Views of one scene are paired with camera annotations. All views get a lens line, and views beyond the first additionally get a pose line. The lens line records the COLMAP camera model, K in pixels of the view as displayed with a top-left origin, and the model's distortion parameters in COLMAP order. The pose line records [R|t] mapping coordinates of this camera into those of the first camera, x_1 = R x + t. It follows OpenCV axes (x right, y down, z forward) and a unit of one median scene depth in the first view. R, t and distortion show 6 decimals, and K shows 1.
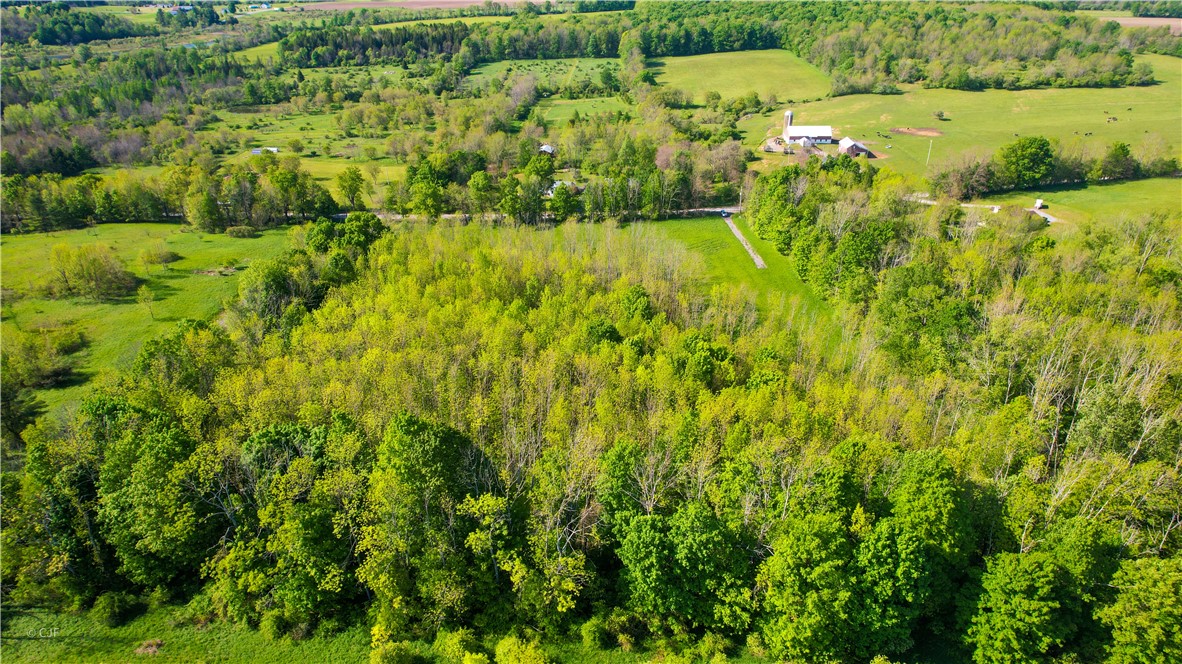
lens RADIAL K [[756.5, 0, 593.8], [0, 756.5, 330.9], [0, 0, 1]] dist [-0.094392, 0.096200]
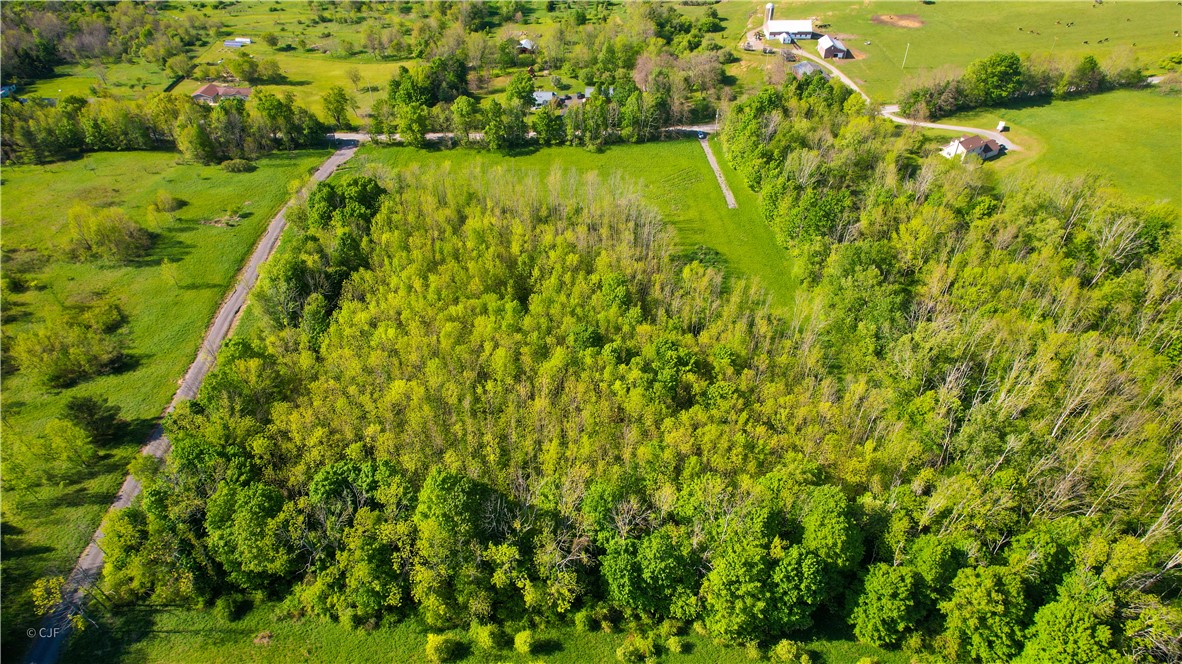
lens RADIAL K [[756.5, 0, 593.8], [0, 756.5, 330.9], [0, 0, 1]] dist [-0.094392, 0.096200]
pose [[0.999648, -0.016033, 0.021132, -0.002481], [0.010954, 0.975072, 0.221620, -0.410661], [-0.024158, -0.221311, 0.974904, -0.225604]]
